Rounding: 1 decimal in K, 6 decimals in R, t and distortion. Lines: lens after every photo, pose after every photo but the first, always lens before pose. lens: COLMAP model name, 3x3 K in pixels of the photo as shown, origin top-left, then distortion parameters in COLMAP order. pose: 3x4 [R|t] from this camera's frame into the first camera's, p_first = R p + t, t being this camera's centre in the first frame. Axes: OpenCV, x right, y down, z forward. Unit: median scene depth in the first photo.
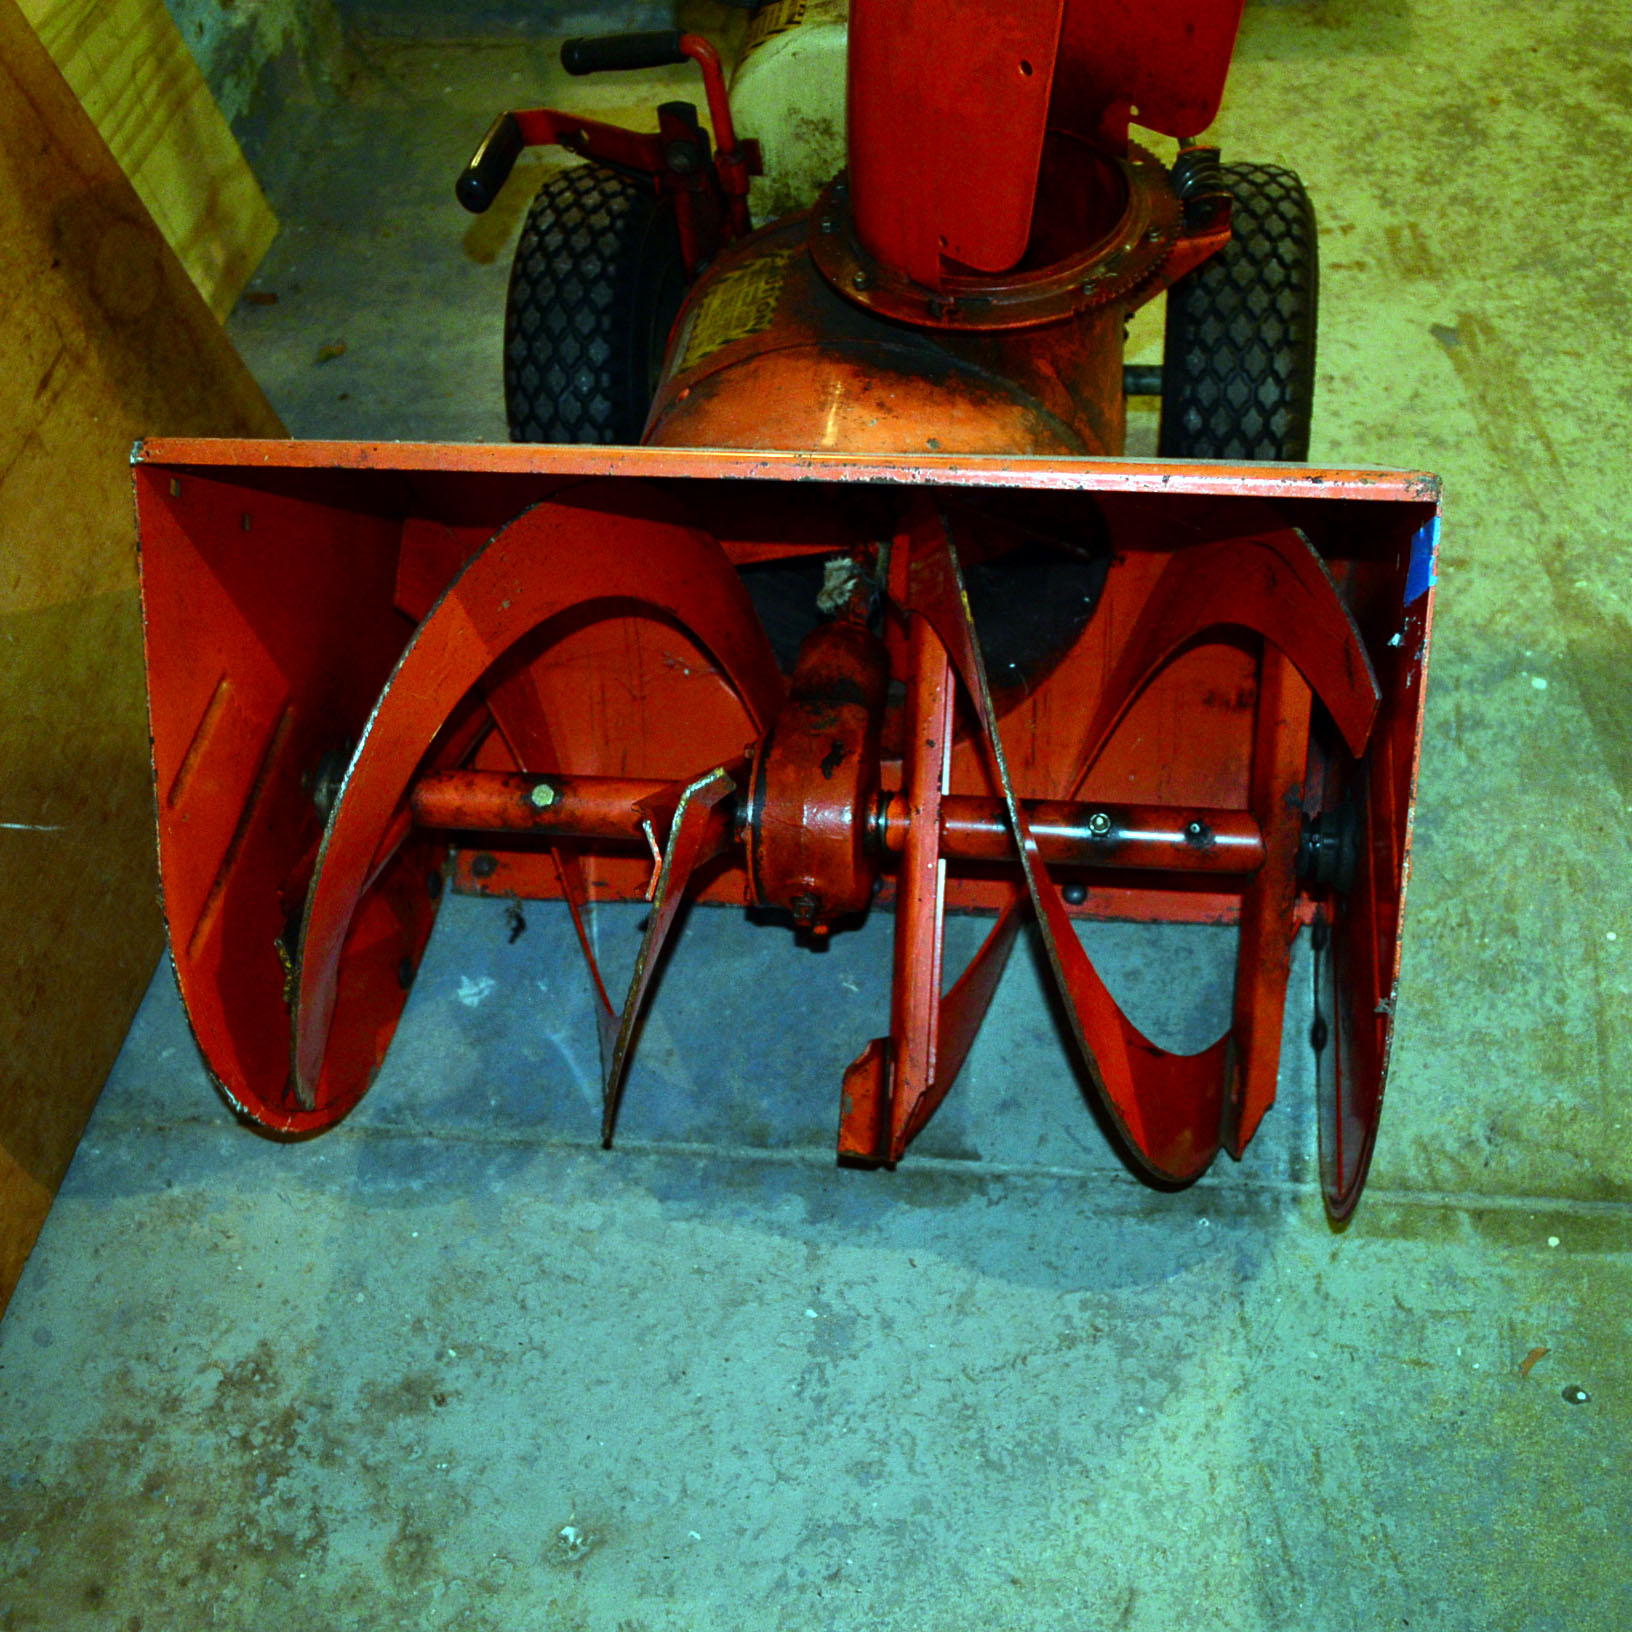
lens RADIAL K [[1897.6, 0, 815.0], [0, 1897.6, 820.6], [0, 0, 1]] dist [-0.011821, 0.000000]
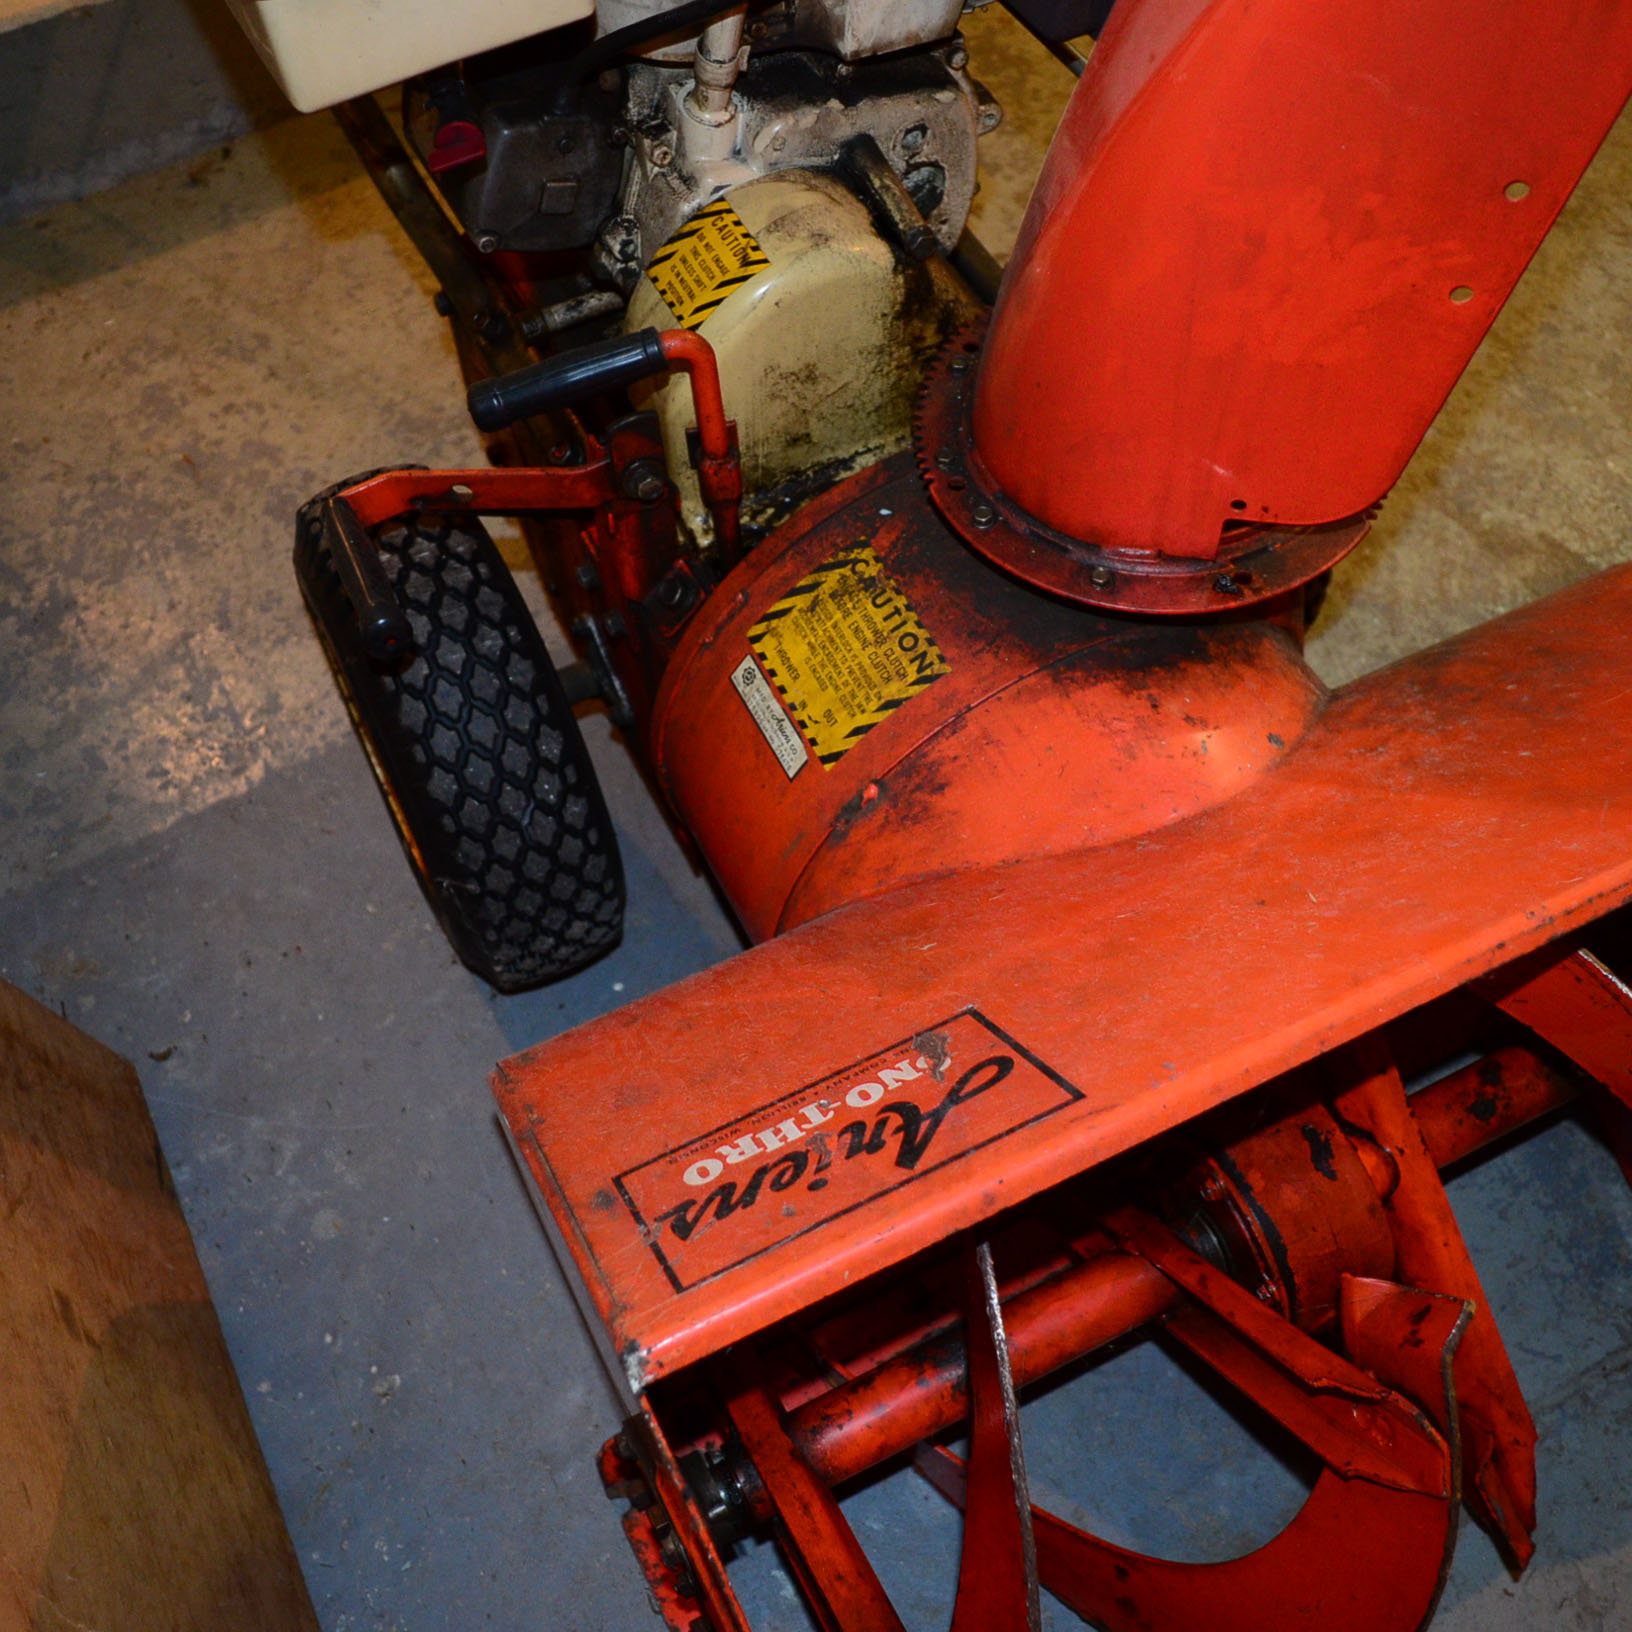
lens RADIAL K [[1897.6, 0, 844.9], [0, 1897.6, 832.8], [0, 0, 1]] dist [-0.011821, 0.000000]
pose [[0.811842, -0.442423, 0.381018, -0.355825], [0.410783, 0.896538, 0.165761, -0.327831], [-0.414934, 0.021944, 0.909587, 0.321597]]
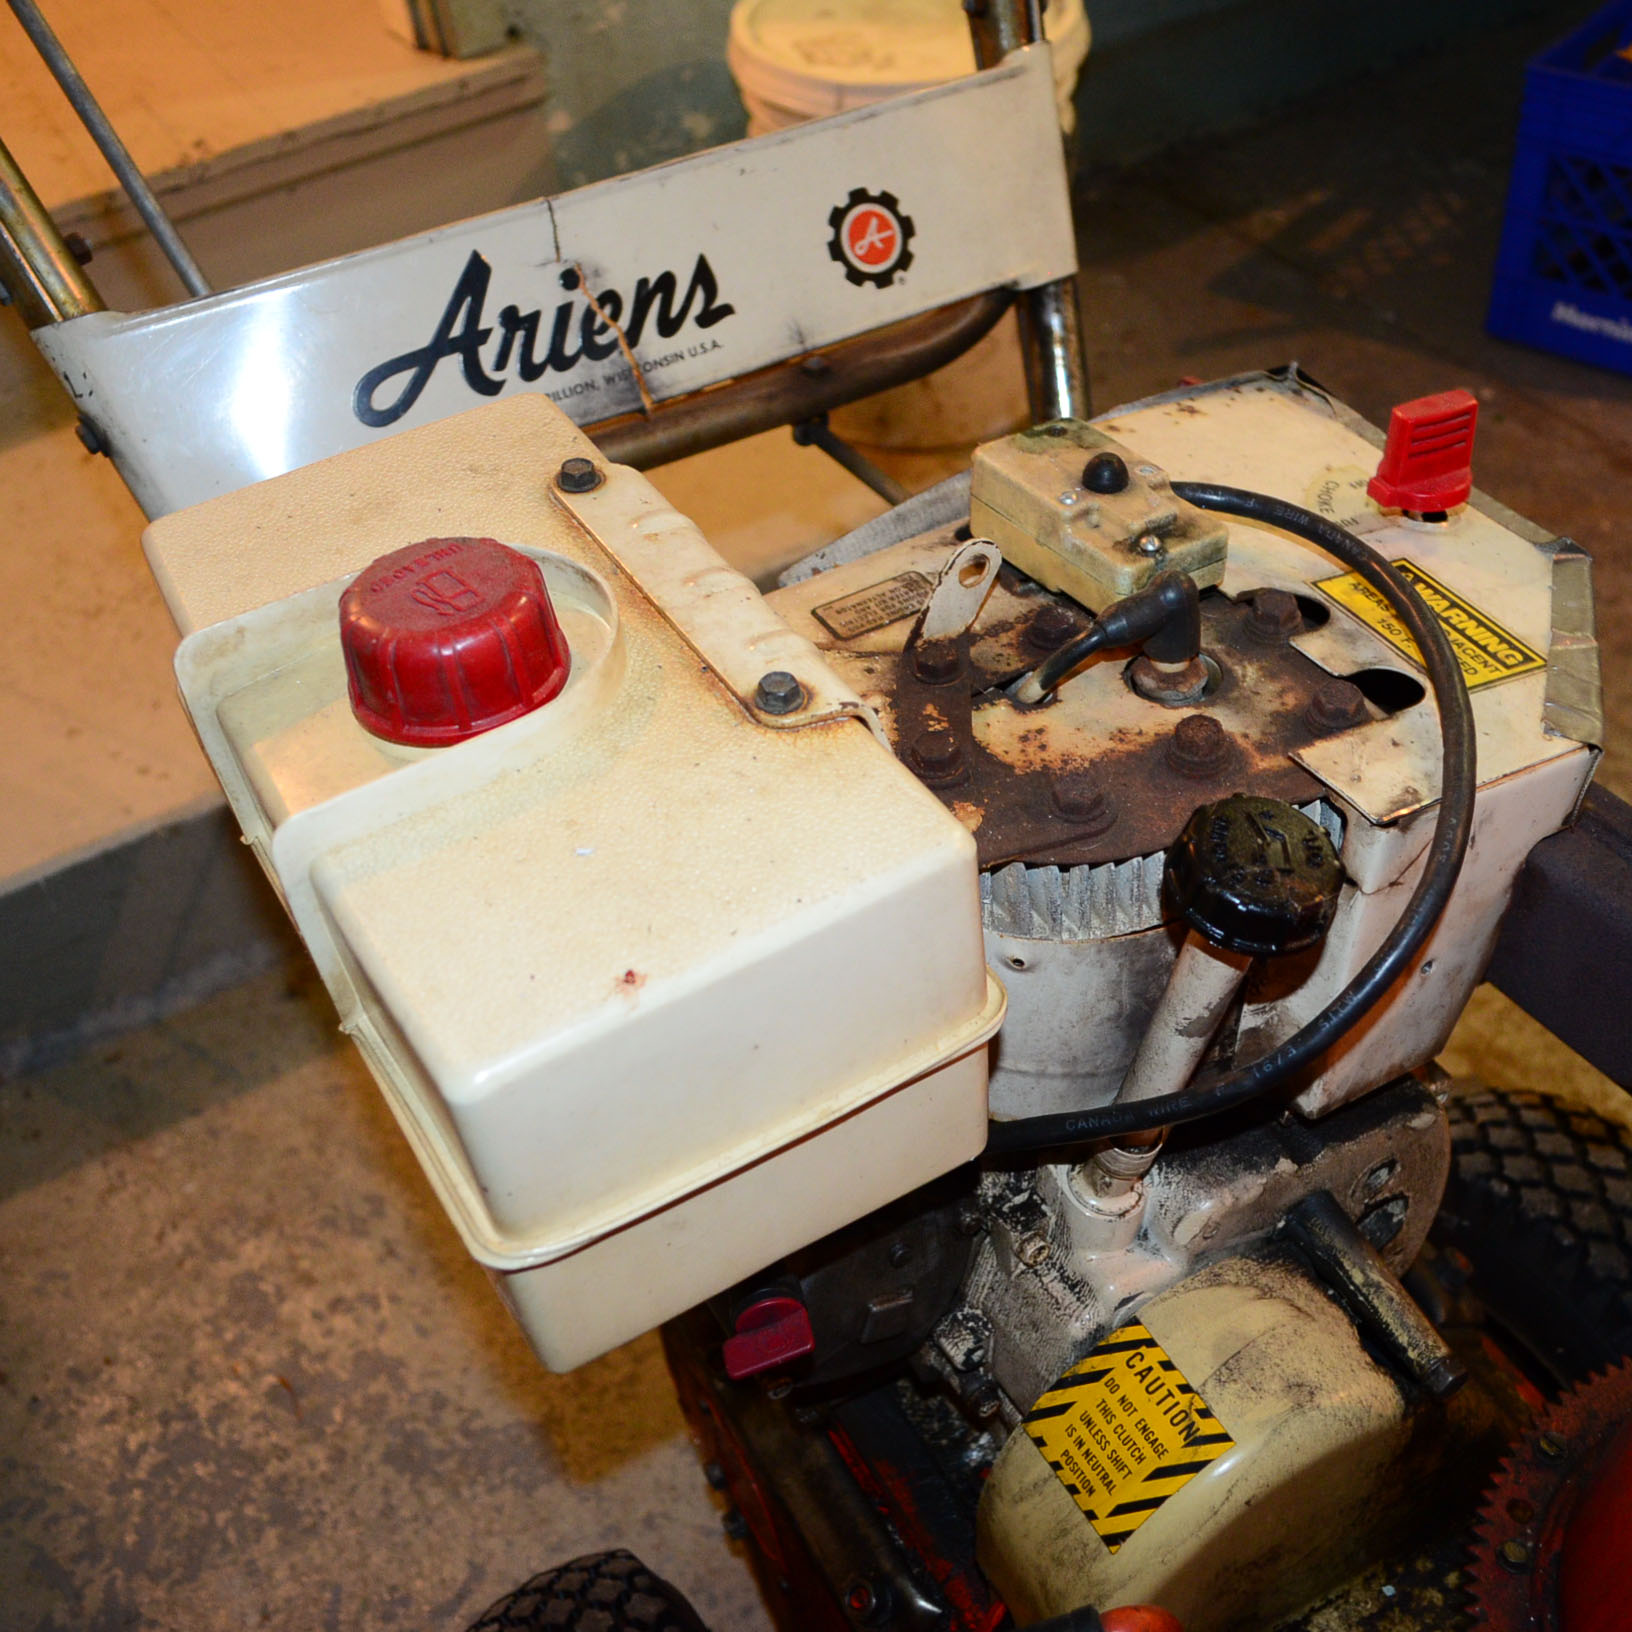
lens RADIAL K [[1897.6, 0, 845.2], [0, 1897.6, 836.7], [0, 0, 1]] dist [-0.011821, 0.000000]
pose [[0.797077, -0.377738, 0.471149, -0.250114], [0.462404, 0.883586, -0.073878, -0.558007], [-0.388394, 0.276748, 0.878954, 0.567087]]
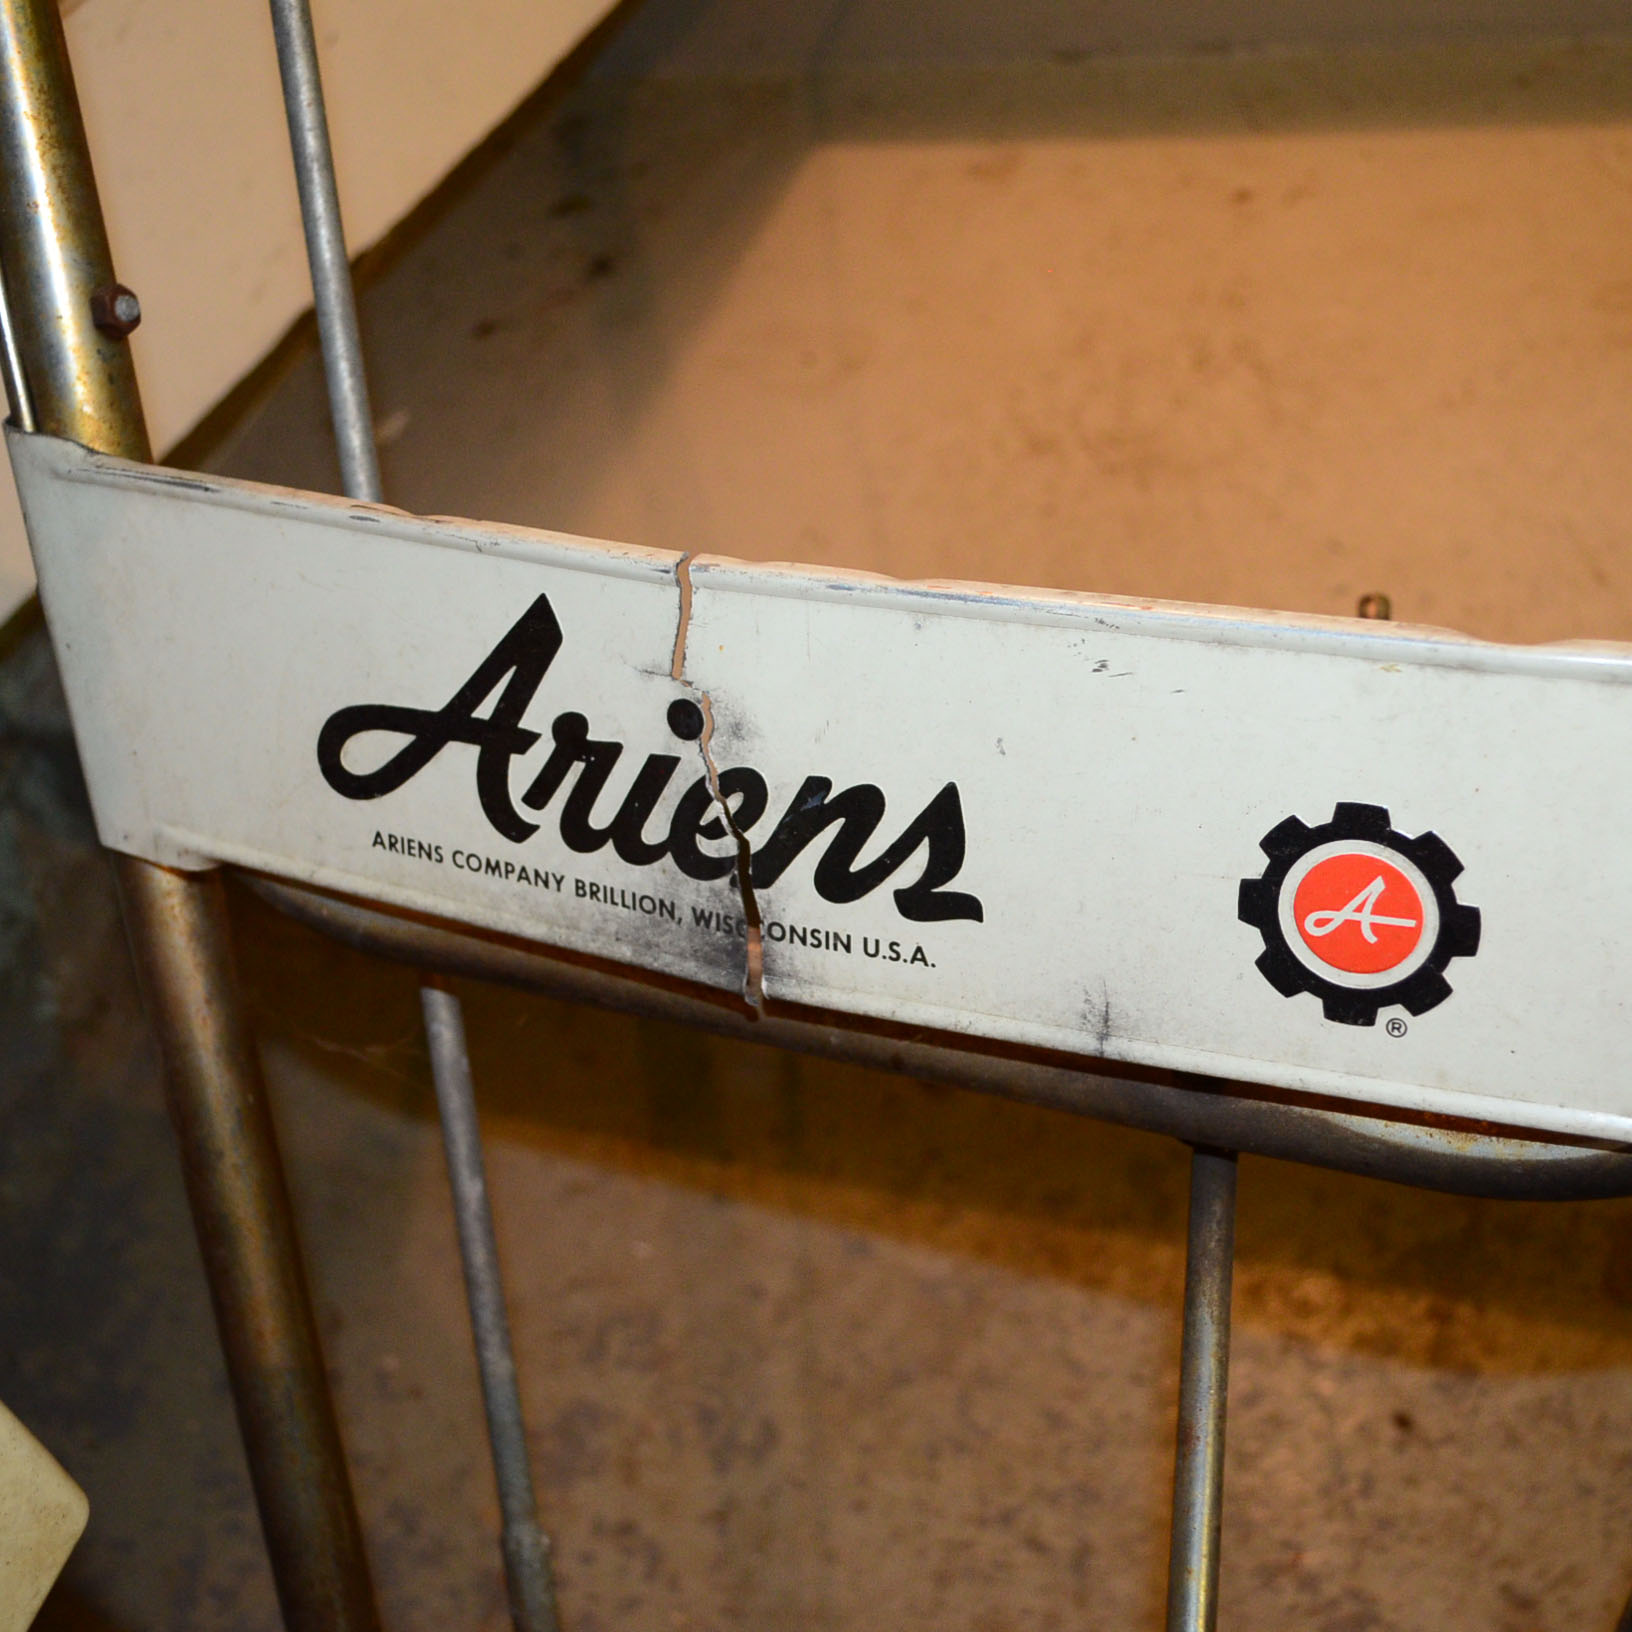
lens RADIAL K [[2333.3, 0, 813.8], [0, 2333.3, 816.0], [0, 0, 1]] dist [-0.050140, 0.000000]
pose [[0.964679, 0.099153, -0.244056, 0.176218], [-0.108761, 0.993723, -0.026180, -0.797266], [0.239928, 0.051799, 0.969408, 0.750372]]
